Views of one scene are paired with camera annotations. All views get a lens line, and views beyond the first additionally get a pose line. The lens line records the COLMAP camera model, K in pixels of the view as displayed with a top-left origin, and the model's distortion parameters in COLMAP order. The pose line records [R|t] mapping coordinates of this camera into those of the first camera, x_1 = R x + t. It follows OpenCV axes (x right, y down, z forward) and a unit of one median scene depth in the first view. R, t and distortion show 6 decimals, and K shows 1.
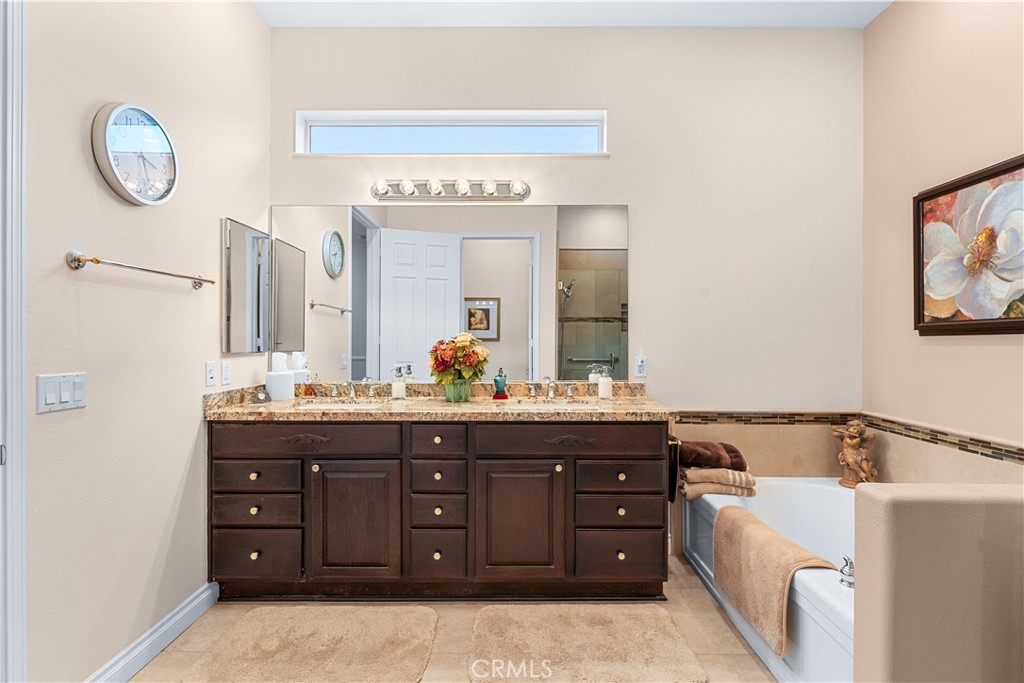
lens RADIAL K [[474.7, 0, 516.9], [0, 474.7, 341.5], [0, 0, 1]] dist [-0.002173, -0.000317]
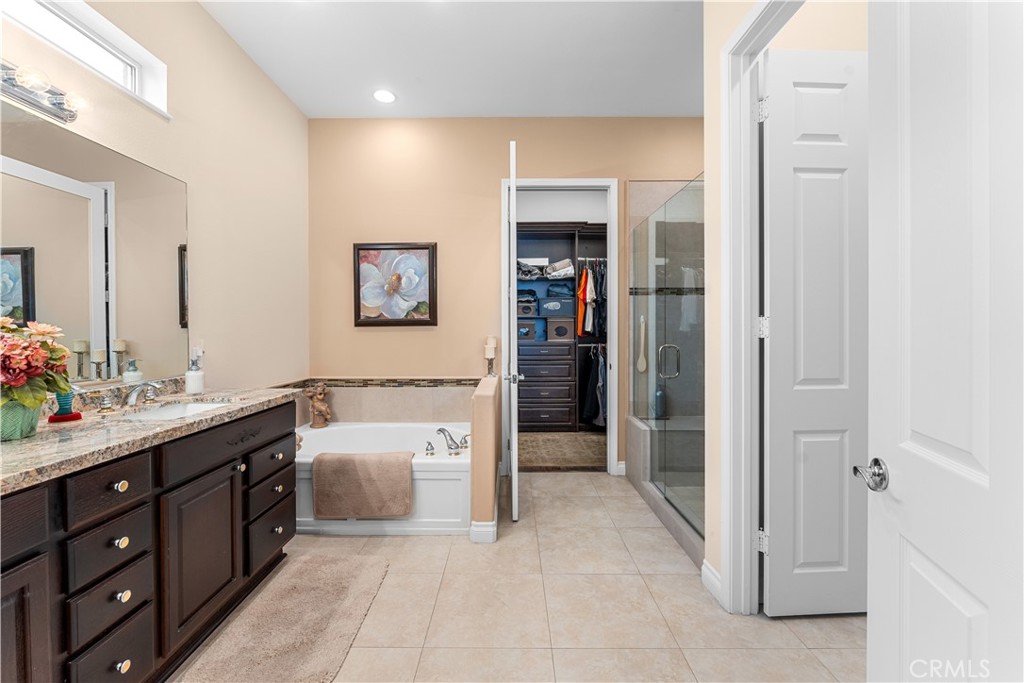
lens RADIAL K [[410.7, 0, 503.2], [0, 410.7, 332.3], [0, 0, 1]] dist [0.002444, 0.000966]
pose [[0.029357, -0.008676, 0.999531, -0.700225], [0.006418, 0.999943, 0.008491, -0.001188], [-0.999548, 0.006166, 0.029411, 0.467624]]
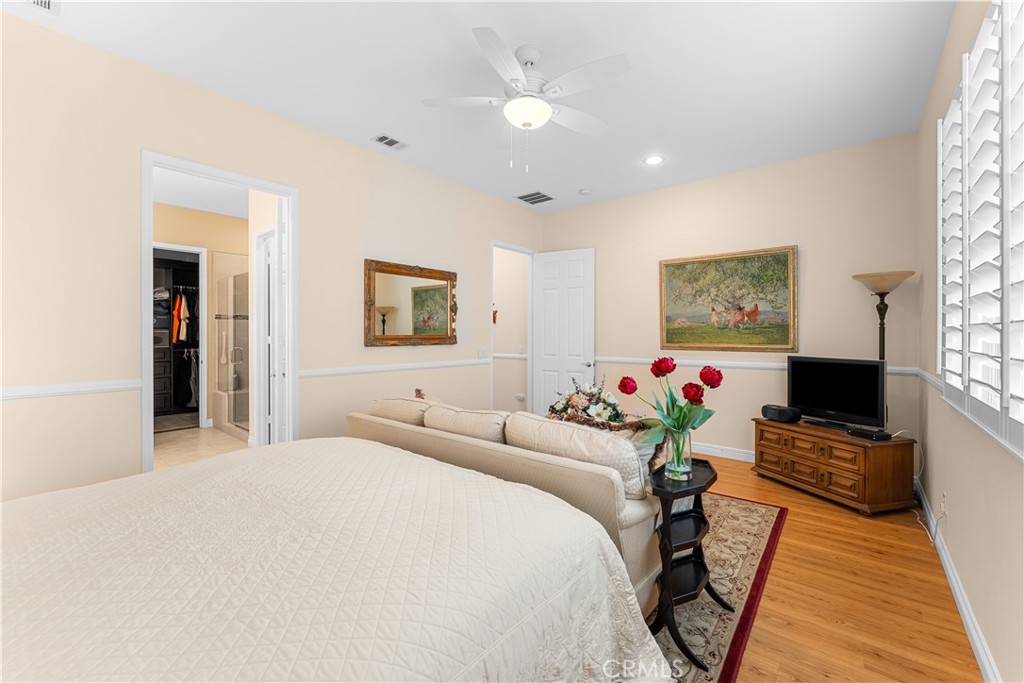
lens RADIAL K [[410.7, 0, 494.9], [0, 410.7, 334.6], [0, 0, 1]] dist [0.002444, 0.000966]
pose [[-0.749749, -0.003623, 0.661712, -2.249659], [0.002122, 0.999967, 0.007879, -0.044453], [-0.661719, 0.007312, -0.749716, 0.833164]]
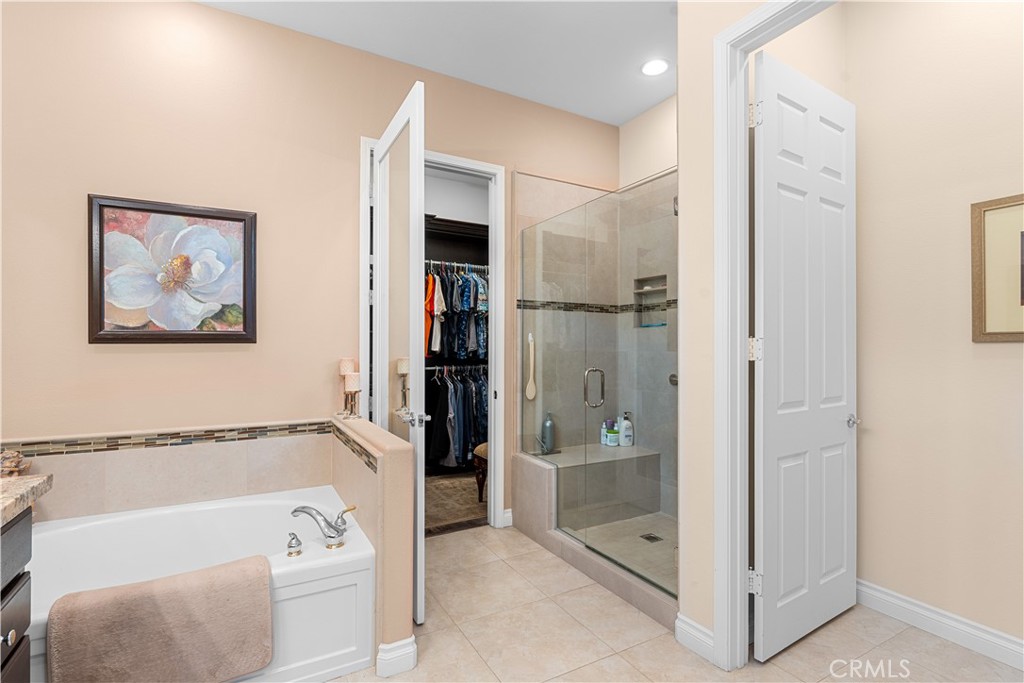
lens RADIAL K [[474.7, 0, 498.6], [0, 474.7, 346.4], [0, 0, 1]] dist [-0.002173, -0.000317]
pose [[-0.460068, -0.000614, 0.887883, -0.426790], [0.001188, 0.999998, 0.001307, -0.007426], [-0.887883, 0.001656, -0.460067, 0.790464]]
